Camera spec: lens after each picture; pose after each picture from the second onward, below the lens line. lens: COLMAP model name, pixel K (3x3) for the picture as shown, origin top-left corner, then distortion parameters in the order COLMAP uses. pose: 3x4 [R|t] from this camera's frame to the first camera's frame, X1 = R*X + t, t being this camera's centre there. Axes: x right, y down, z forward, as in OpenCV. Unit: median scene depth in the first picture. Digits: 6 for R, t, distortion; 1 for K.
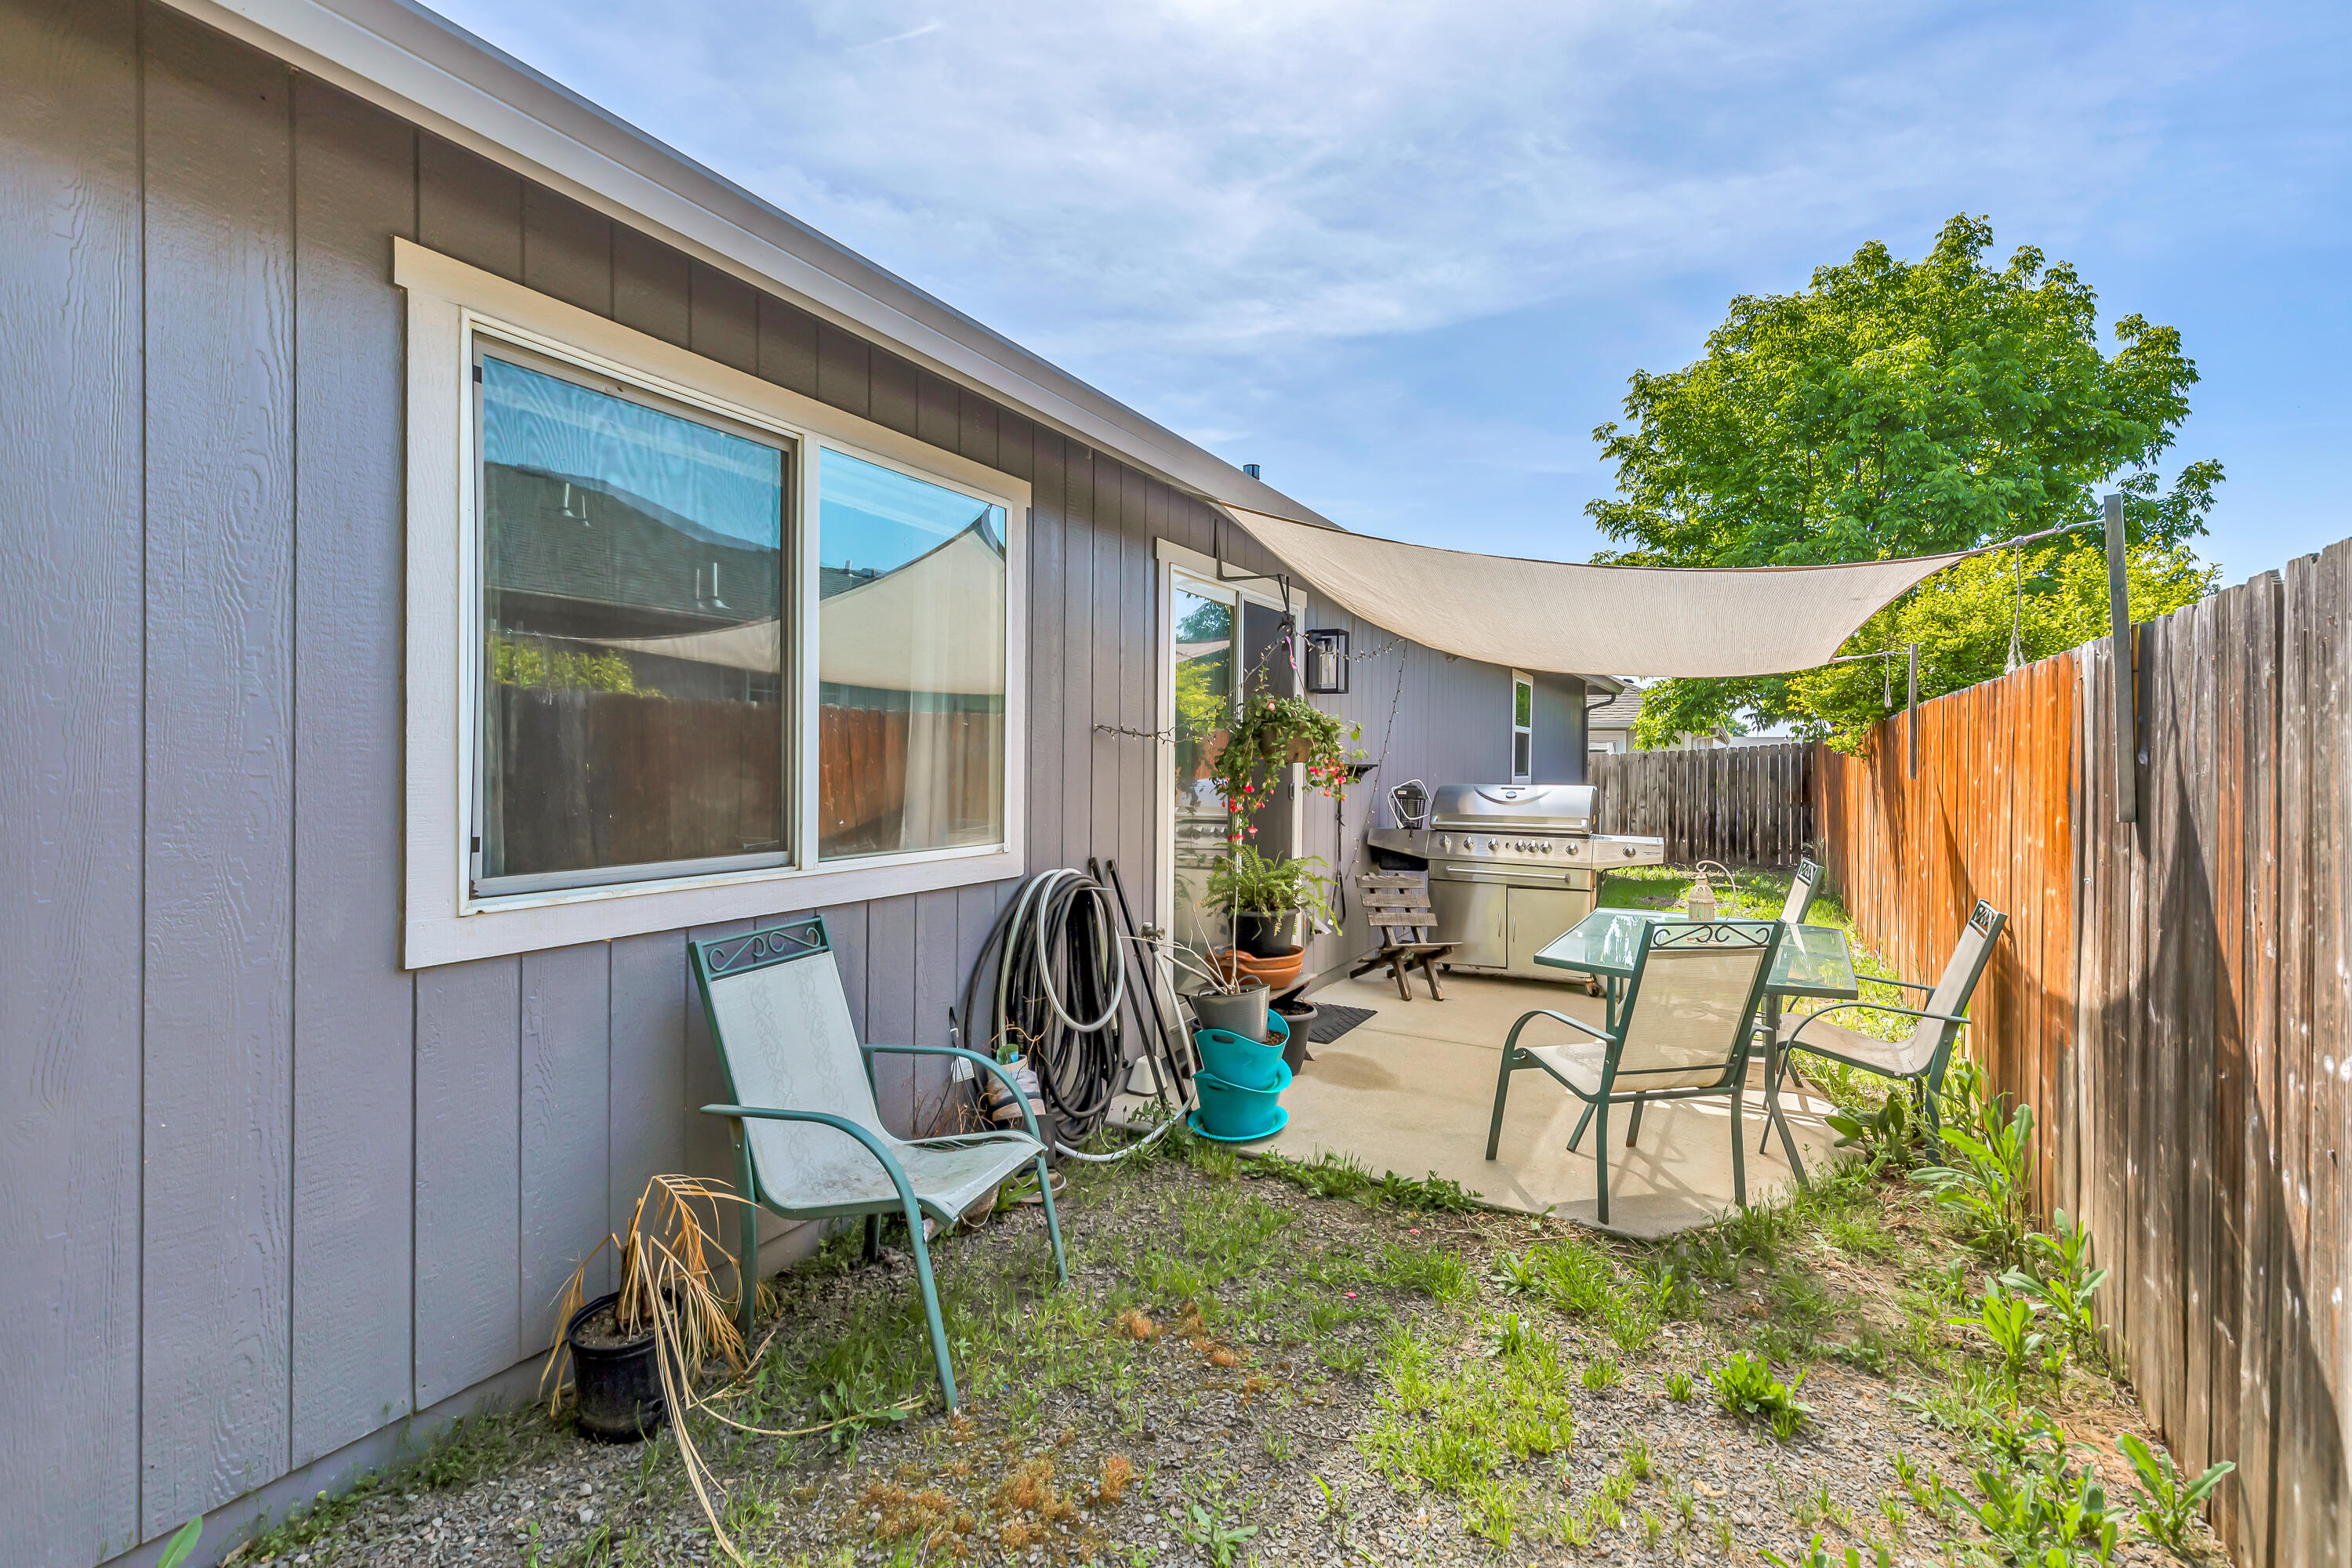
lens RADIAL K [[1119.7, 0, 1180.3], [0, 1119.7, 767.3], [0, 0, 1]] dist [0.027748, -0.000915]
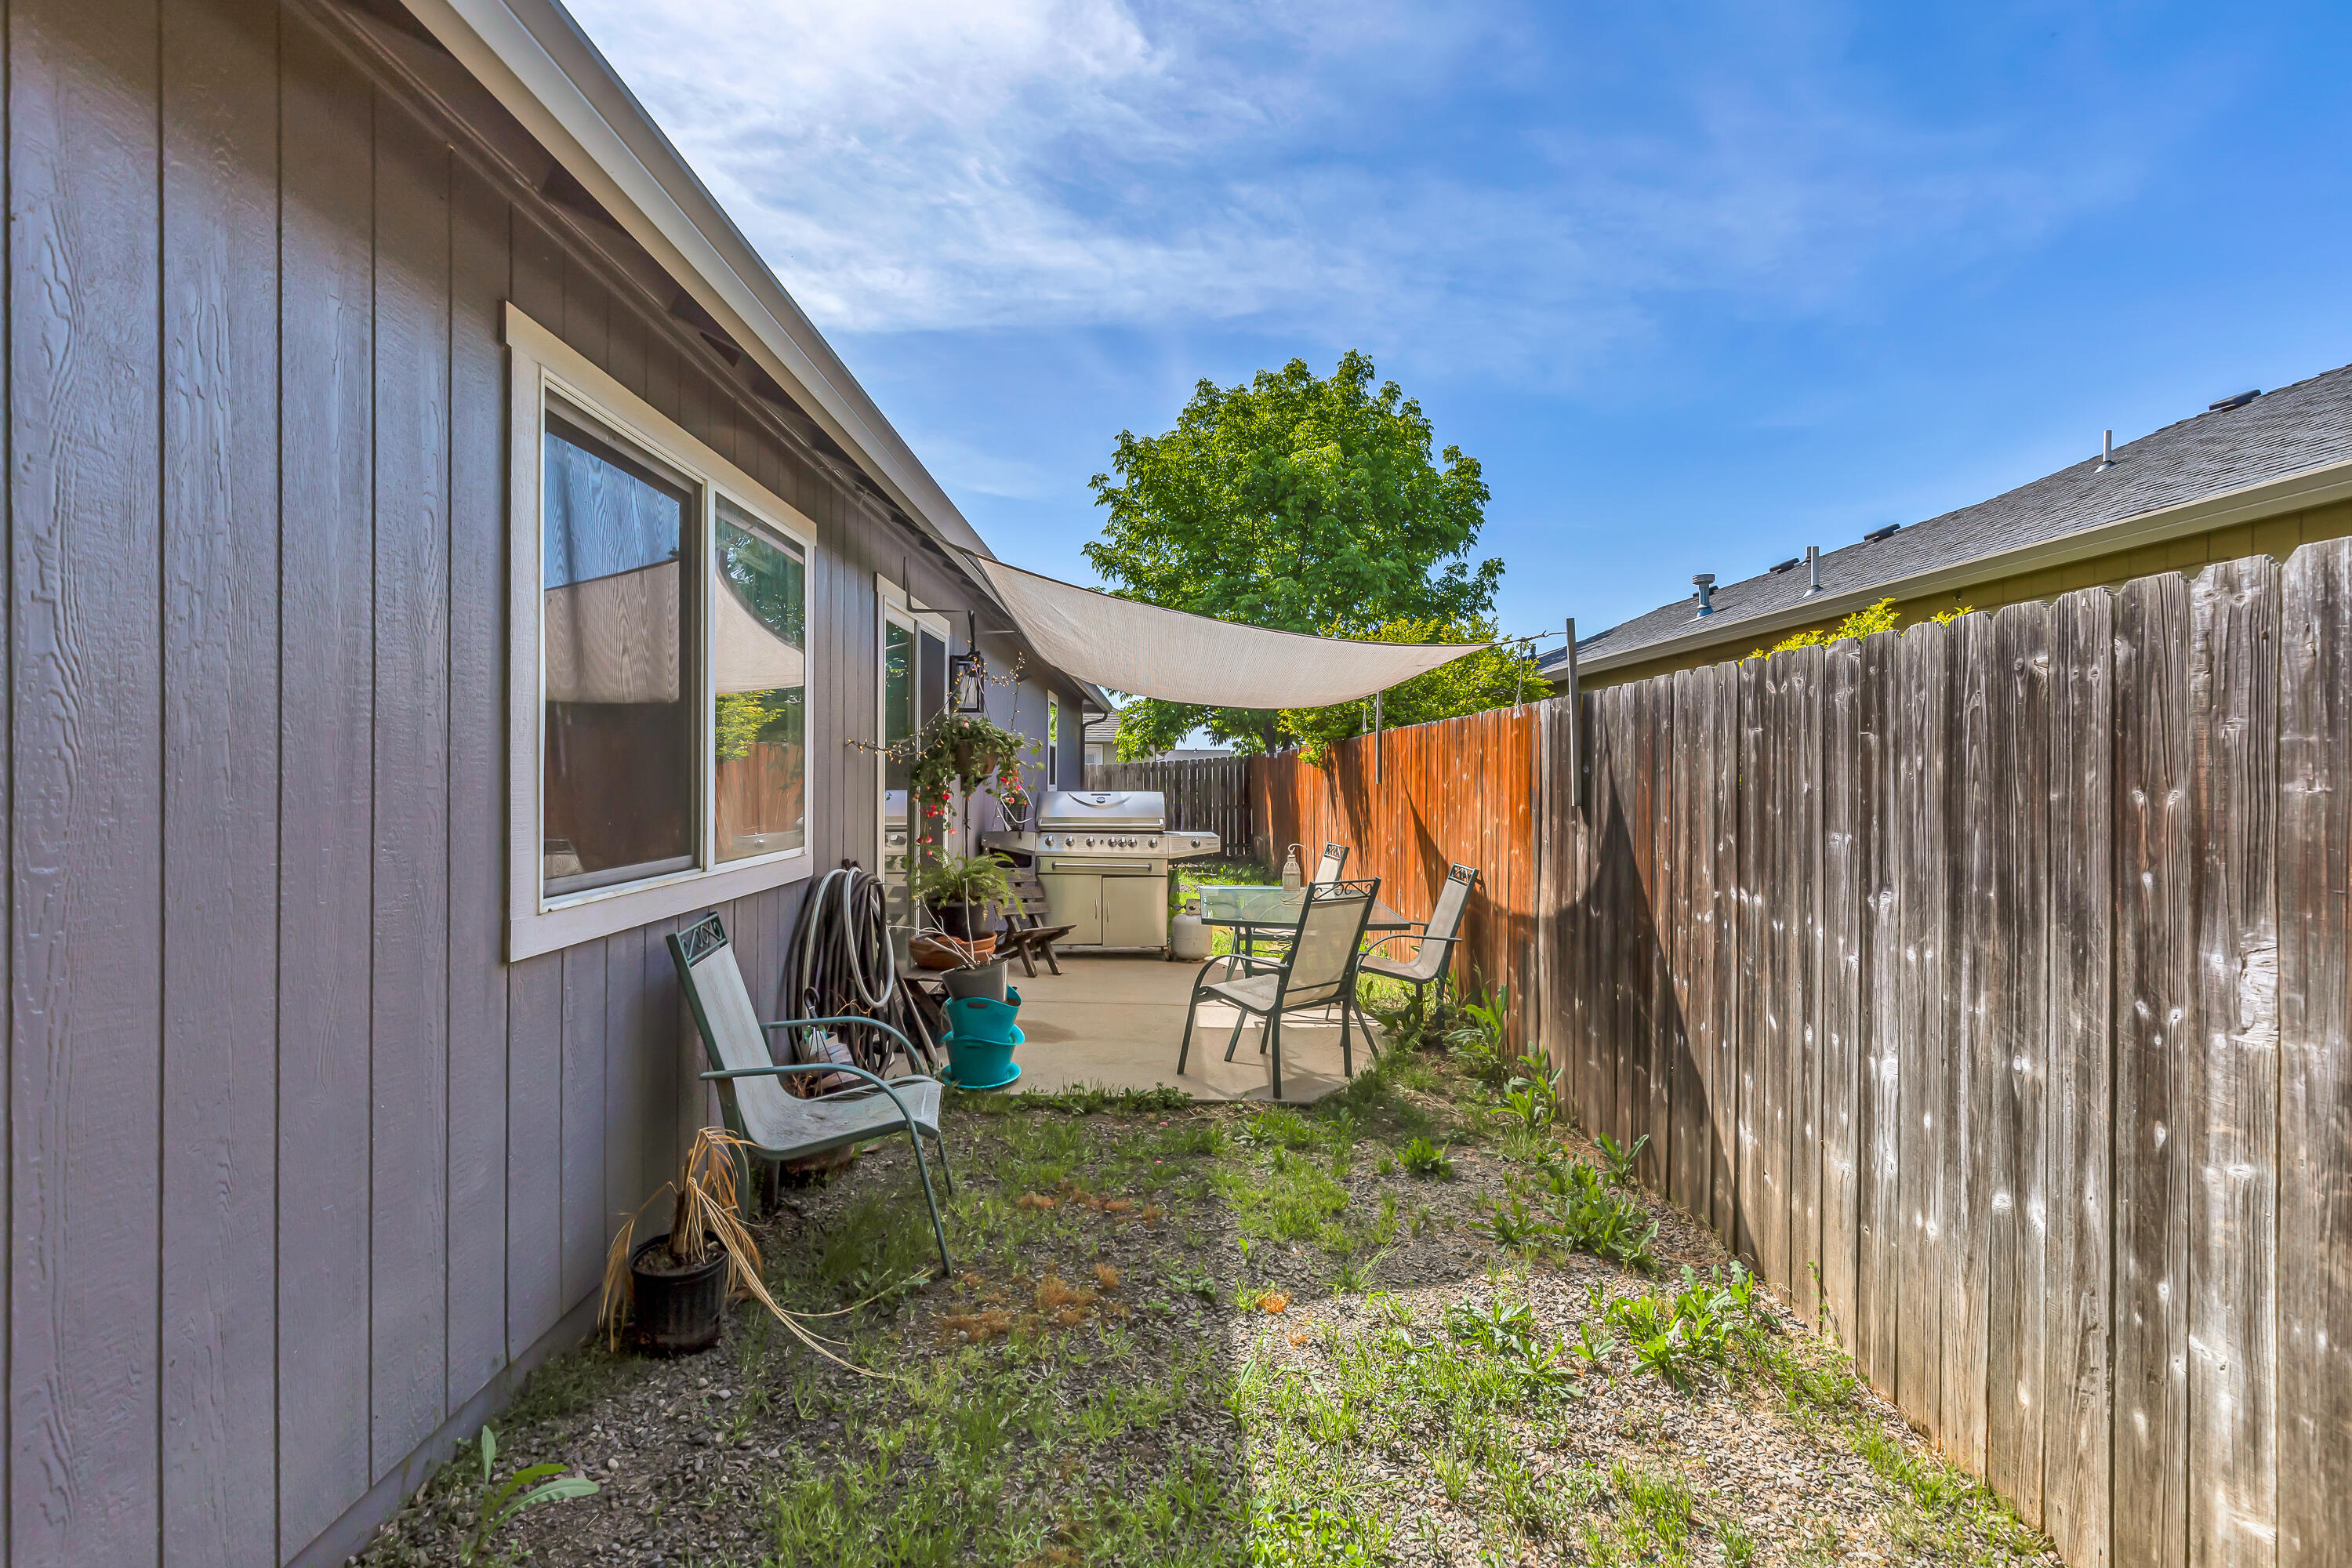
lens RADIAL K [[1116.6, 0, 1177.8], [0, 1116.6, 777.7], [0, 0, 1]] dist [0.091165, -0.000216]
pose [[0.884619, -0.004548, 0.466292, -0.194990], [0.004577, 0.999989, 0.001070, -0.000158], [-0.466292, 0.001188, 0.884630, -0.094189]]
